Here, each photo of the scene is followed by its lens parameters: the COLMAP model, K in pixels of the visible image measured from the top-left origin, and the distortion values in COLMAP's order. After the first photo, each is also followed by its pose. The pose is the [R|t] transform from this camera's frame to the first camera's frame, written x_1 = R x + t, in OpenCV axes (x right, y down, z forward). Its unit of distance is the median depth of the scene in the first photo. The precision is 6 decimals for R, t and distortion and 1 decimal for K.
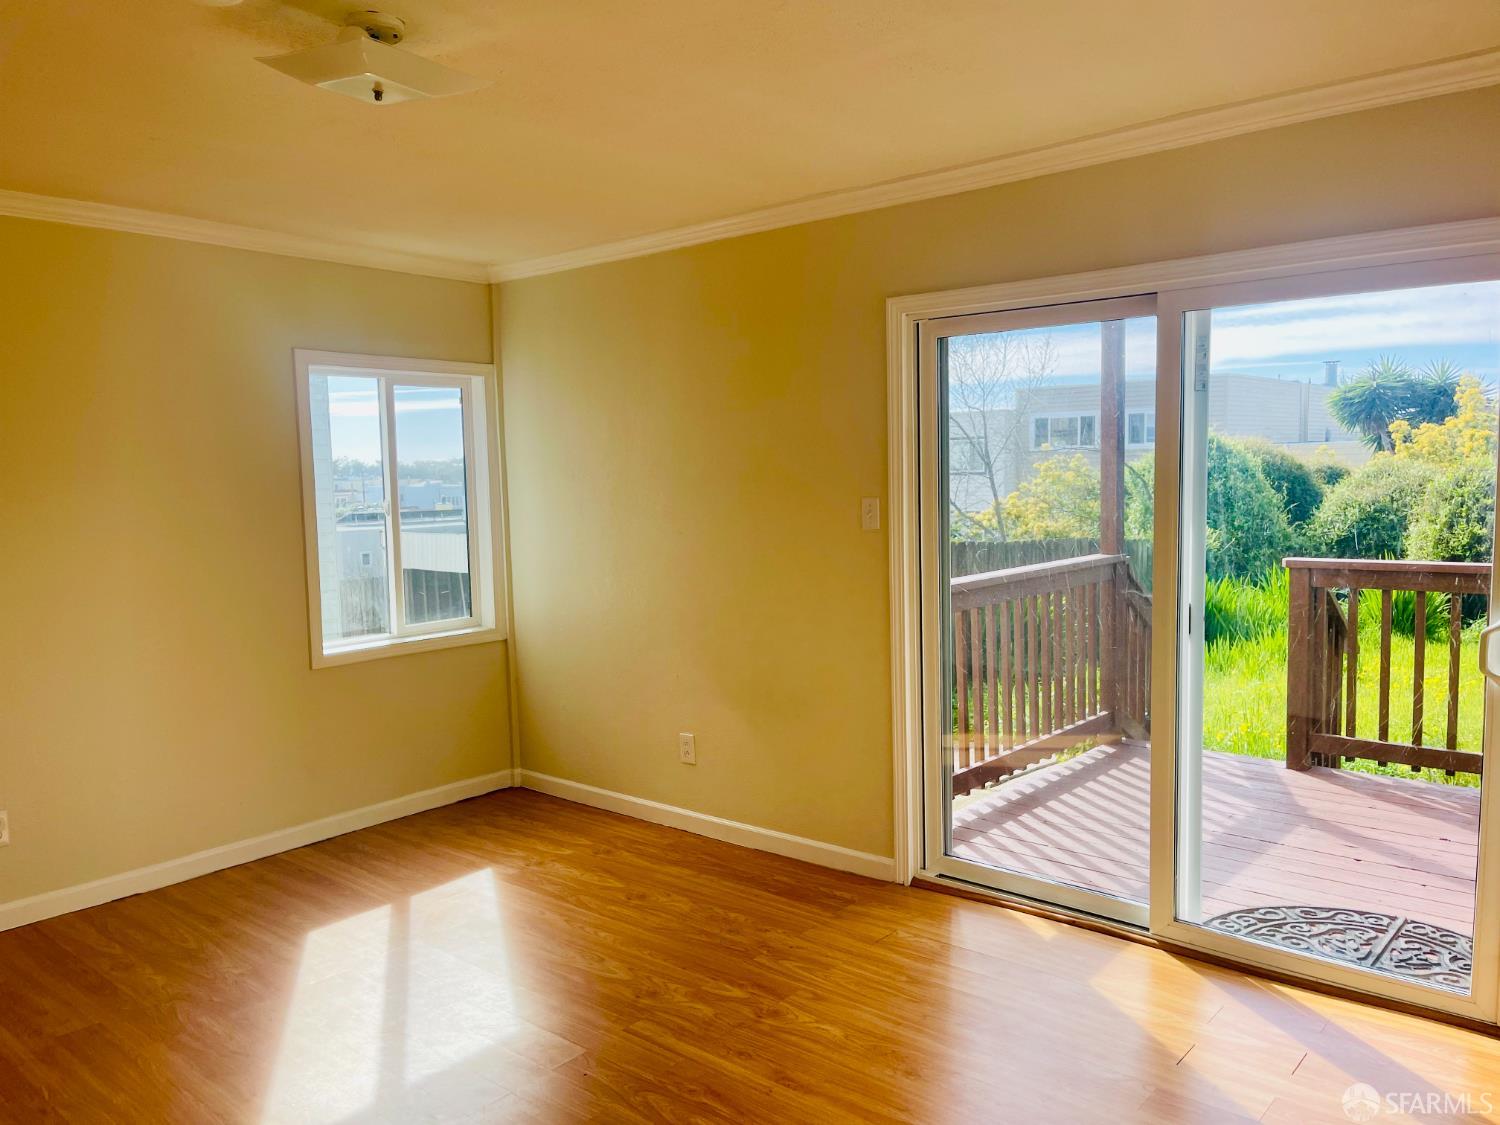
lens RADIAL K [[1137.5, 0, 752.2], [0, 1137.5, 560.5], [0, 0, 1]] dist [0.073977, -0.086071]
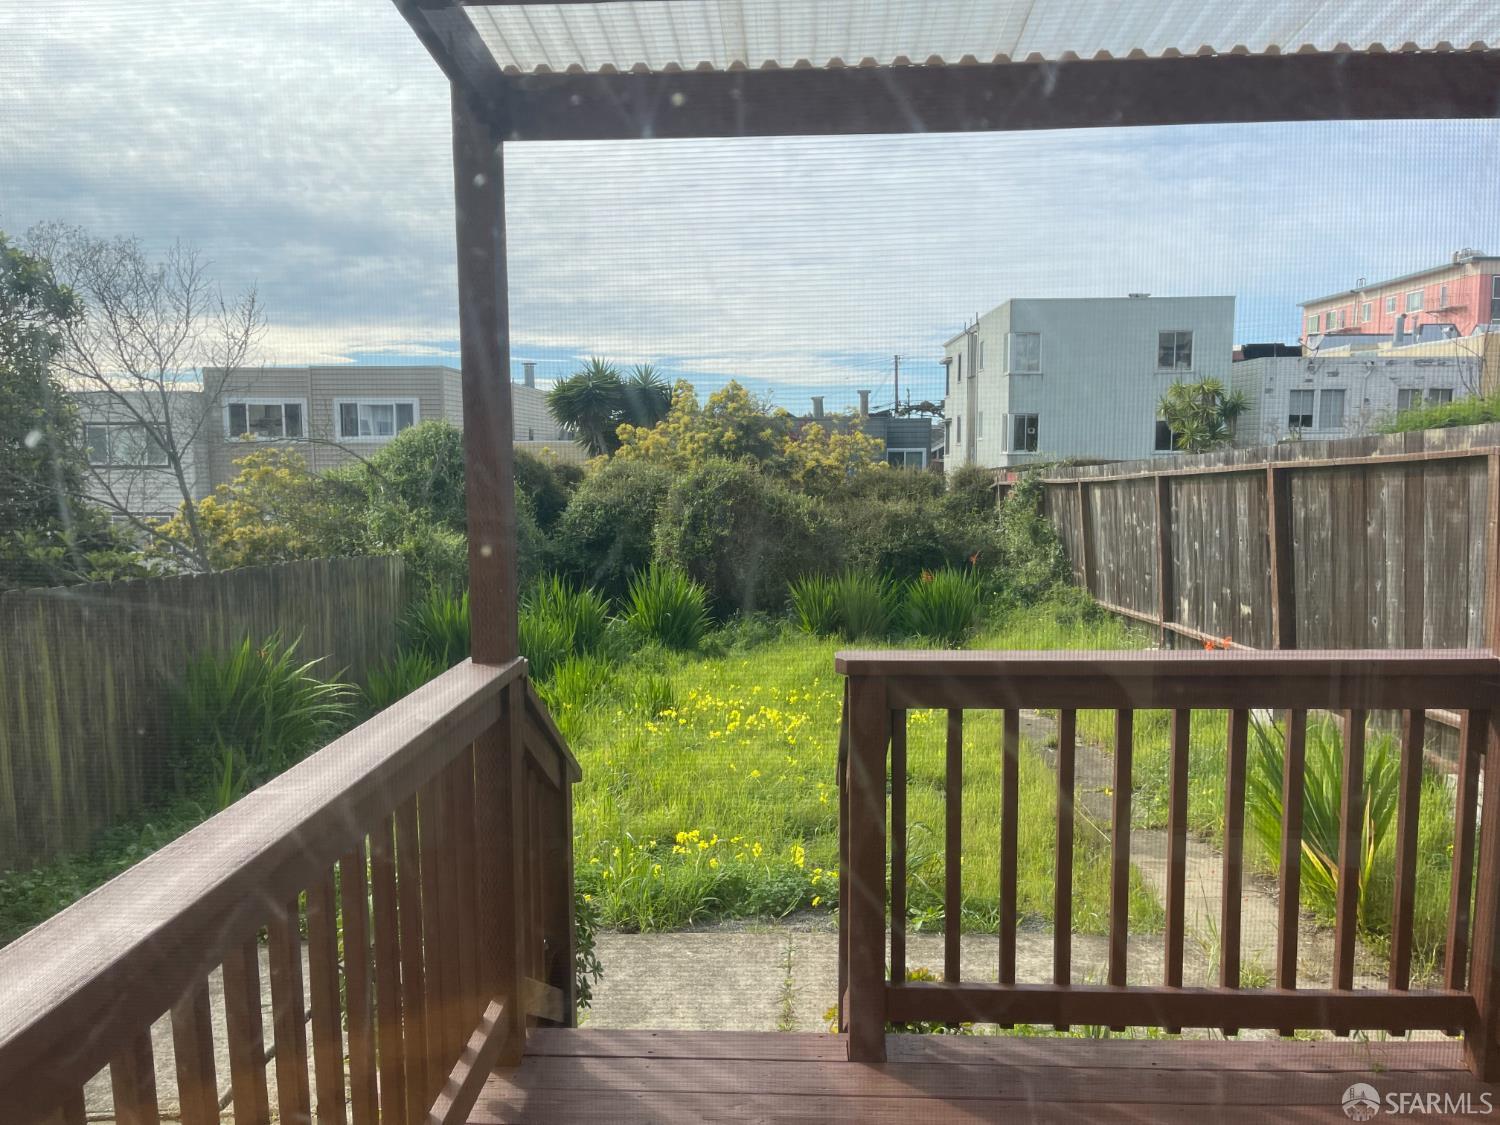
lens RADIAL K [[1137.5, 0, 752.5], [0, 1137.5, 573.9], [0, 0, 1]] dist [0.073977, -0.086071]
pose [[0.785204, -0.050855, 0.617145, 0.031586], [0.041352, 0.998704, 0.029685, -0.013035], [-0.617855, 0.002211, 0.786289, 0.155106]]
